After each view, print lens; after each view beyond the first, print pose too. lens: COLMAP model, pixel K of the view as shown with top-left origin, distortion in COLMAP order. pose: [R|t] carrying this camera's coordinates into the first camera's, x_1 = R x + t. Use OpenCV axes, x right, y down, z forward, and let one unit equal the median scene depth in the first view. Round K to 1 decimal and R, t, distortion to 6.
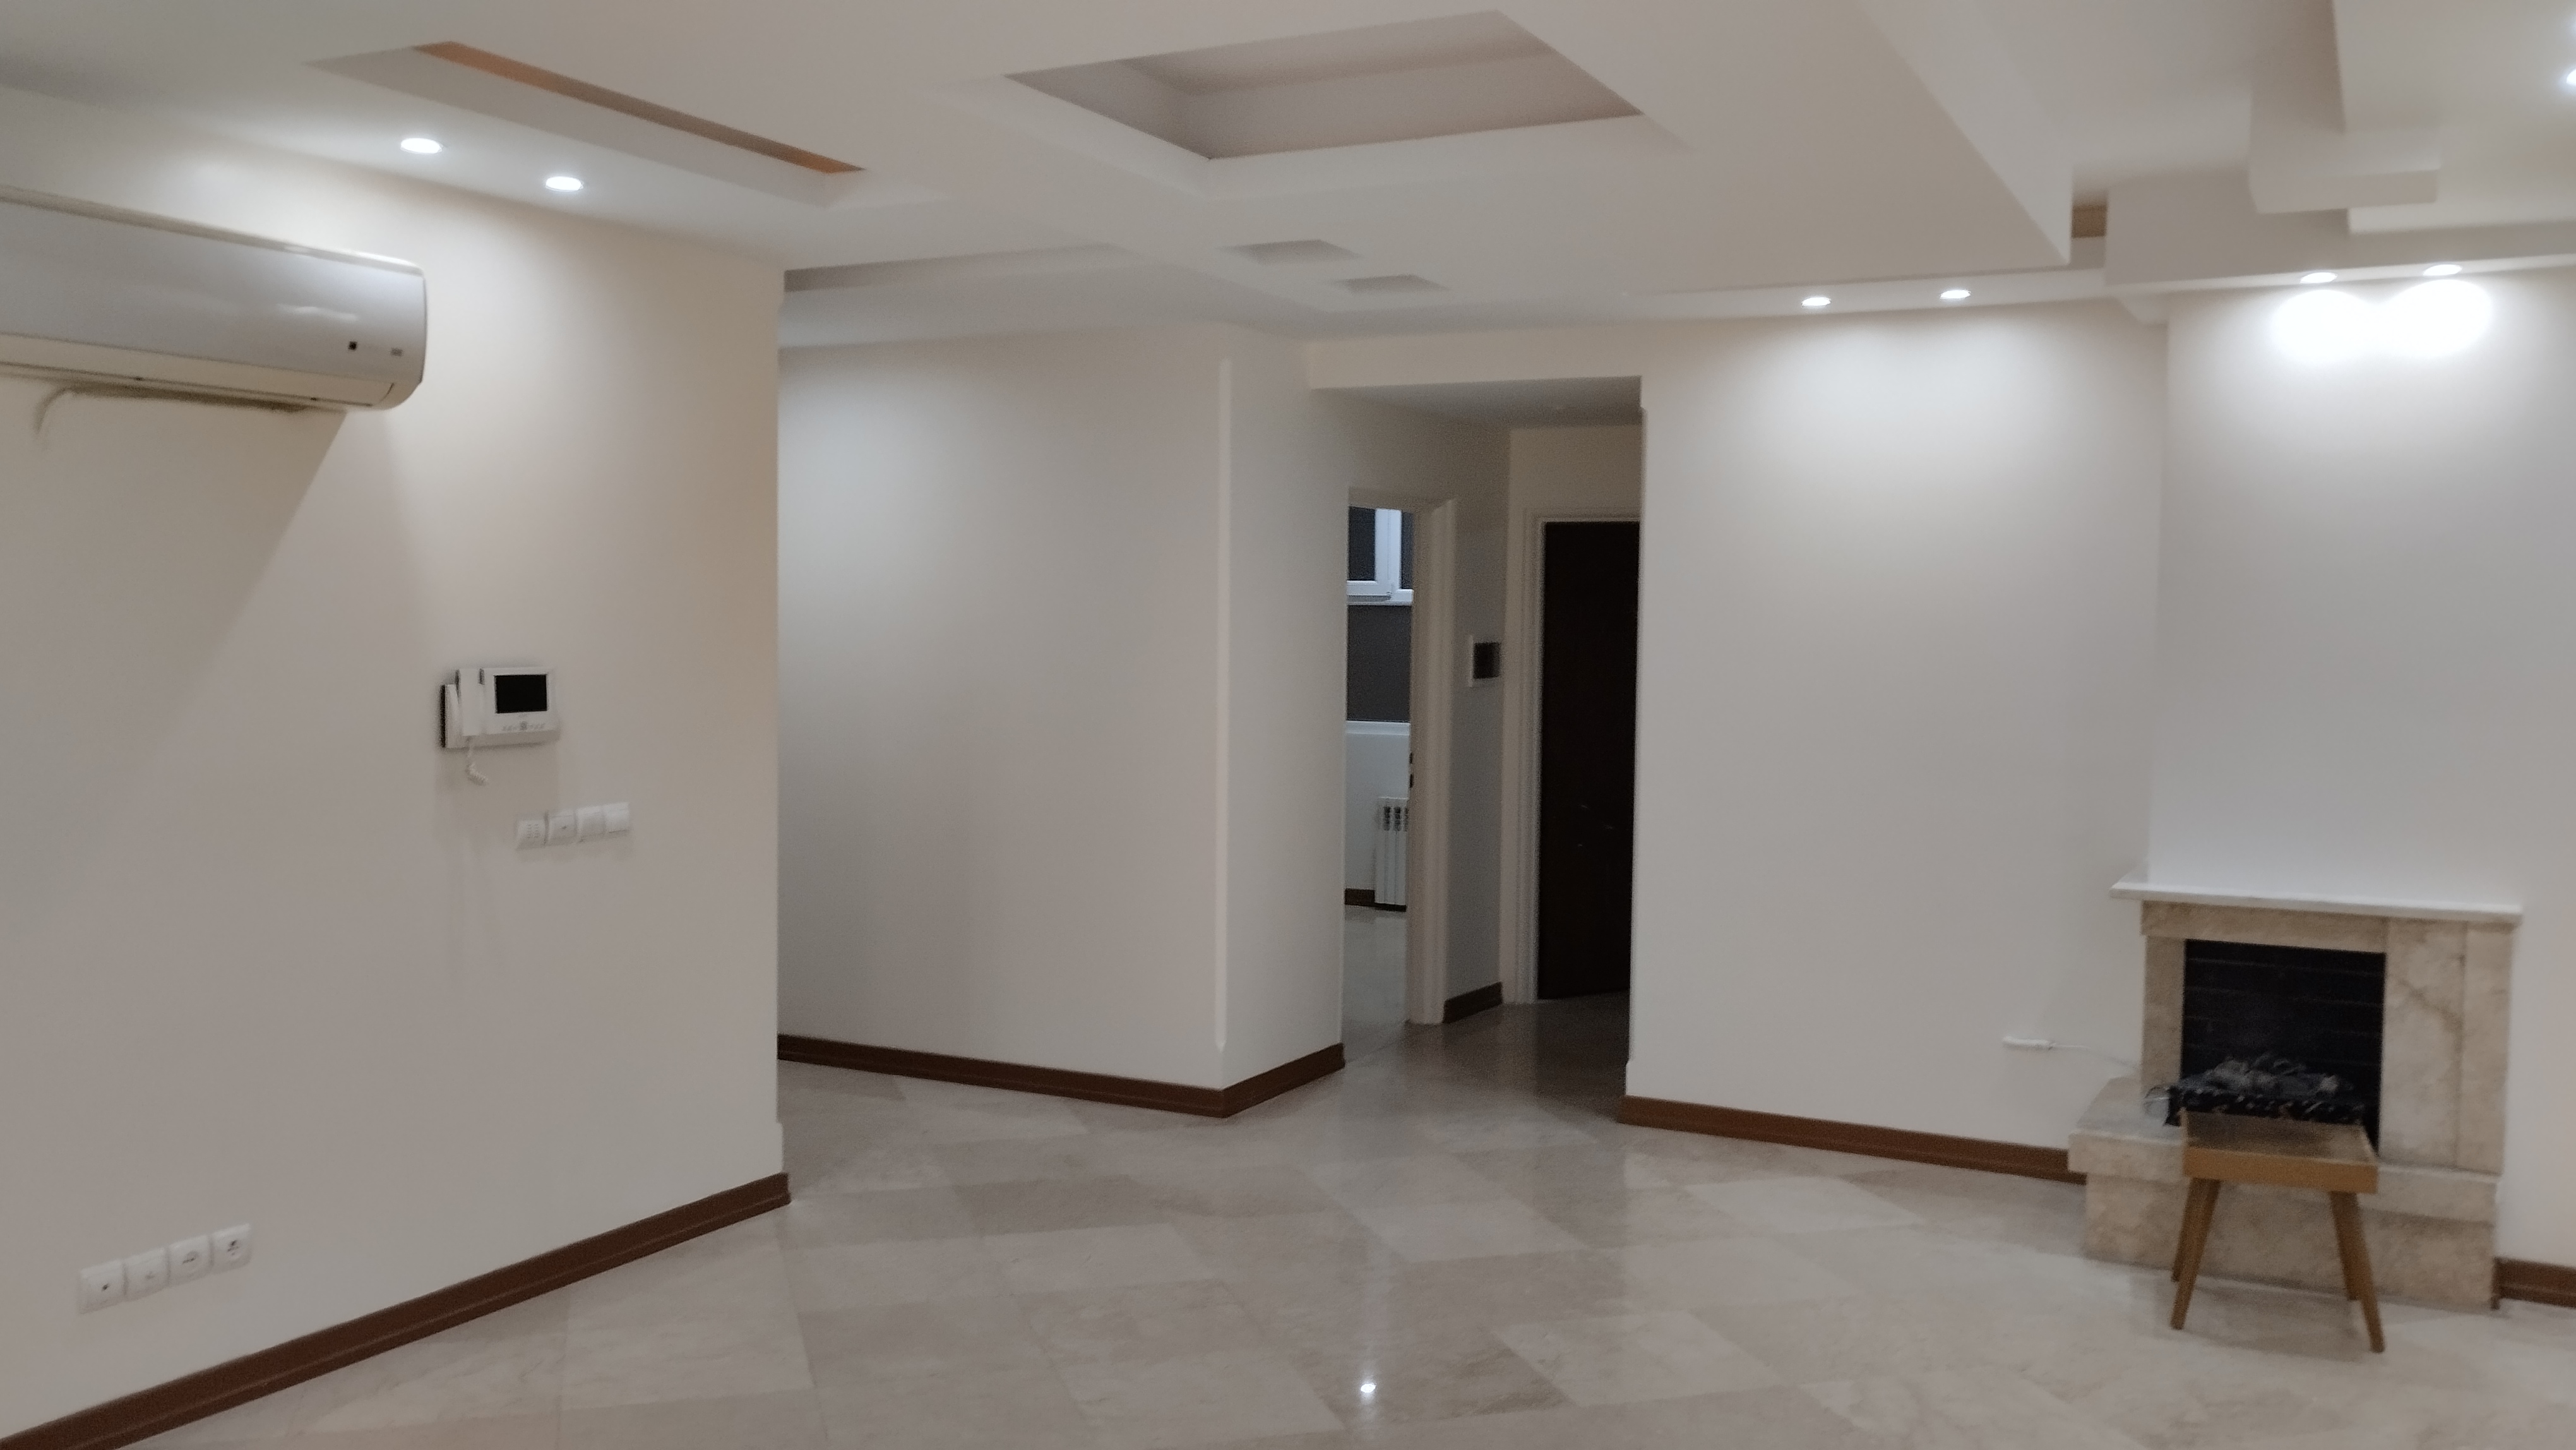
lens RADIAL K [[2173.3, 0, 1268.3], [0, 2173.3, 720.5], [0, 0, 1]] dist [0.053541, -0.041698]
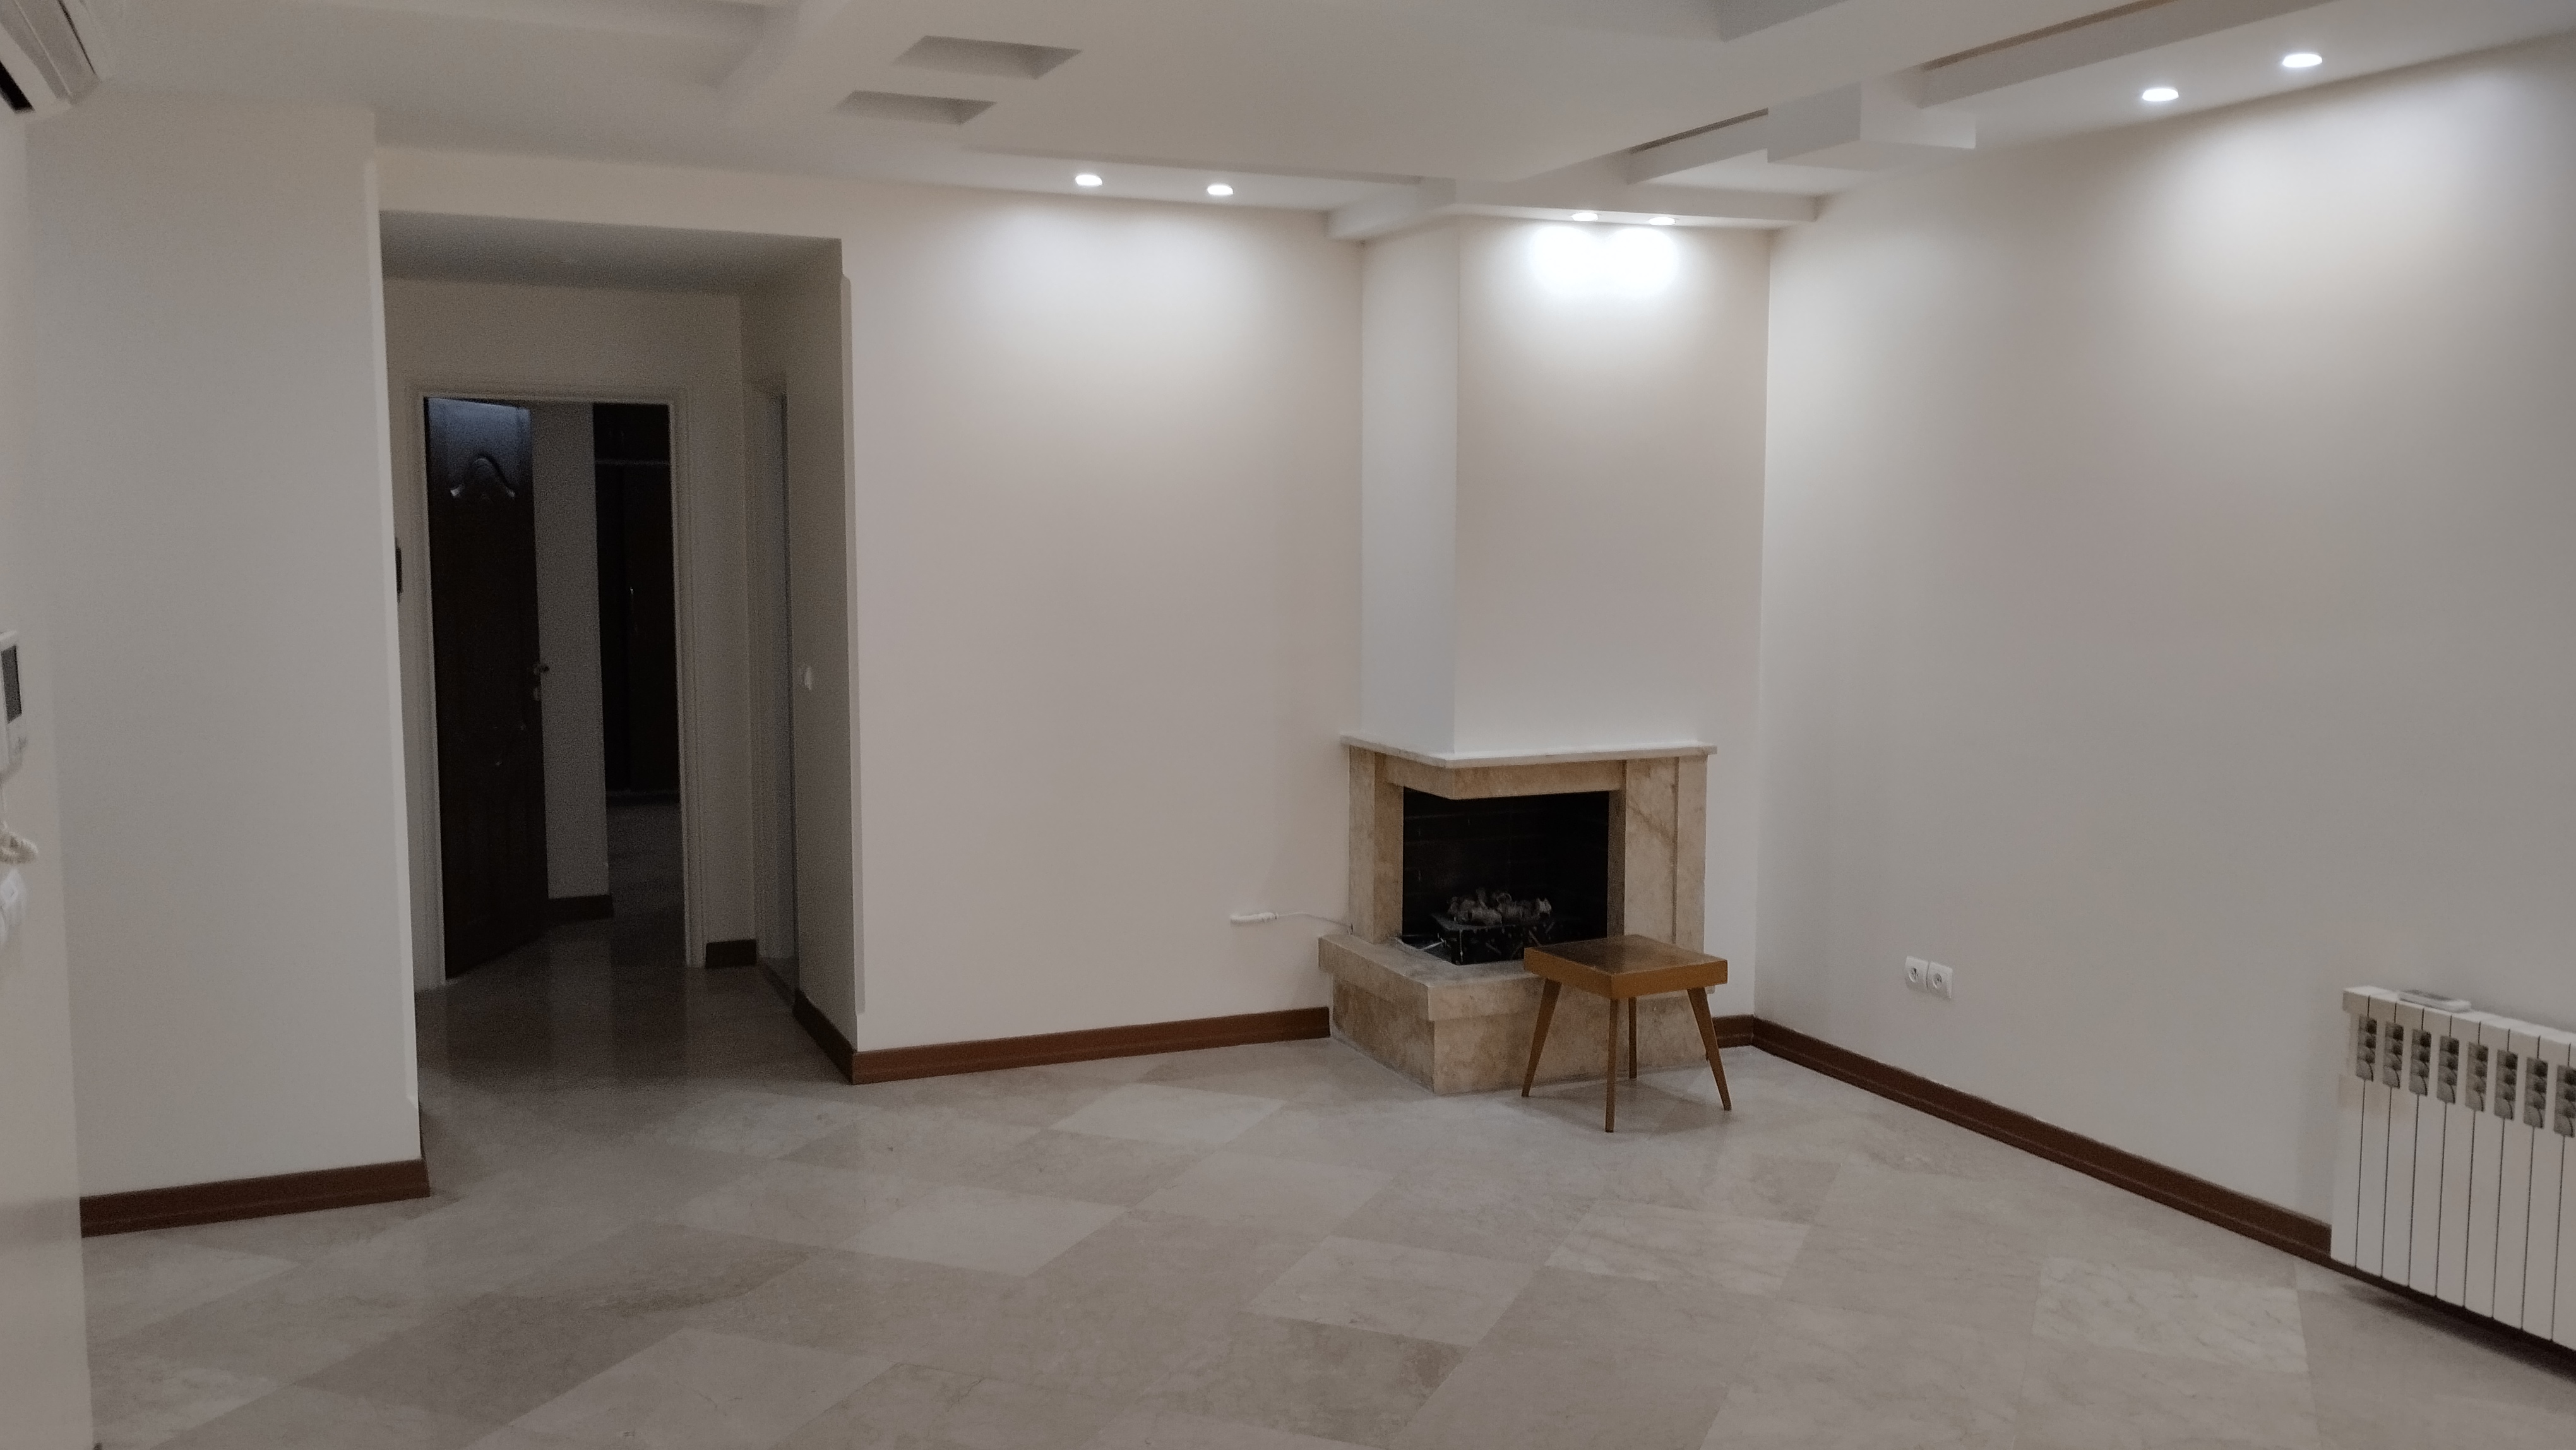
lens RADIAL K [[2173.3, 0, 1276.9], [0, 2173.3, 725.6], [0, 0, 1]] dist [0.053541, -0.041698]
pose [[0.624791, -0.087893, 0.775829, -0.530399], [0.043928, 0.996027, 0.077463, -0.029853], [-0.779555, -0.014317, 0.626170, 0.397823]]
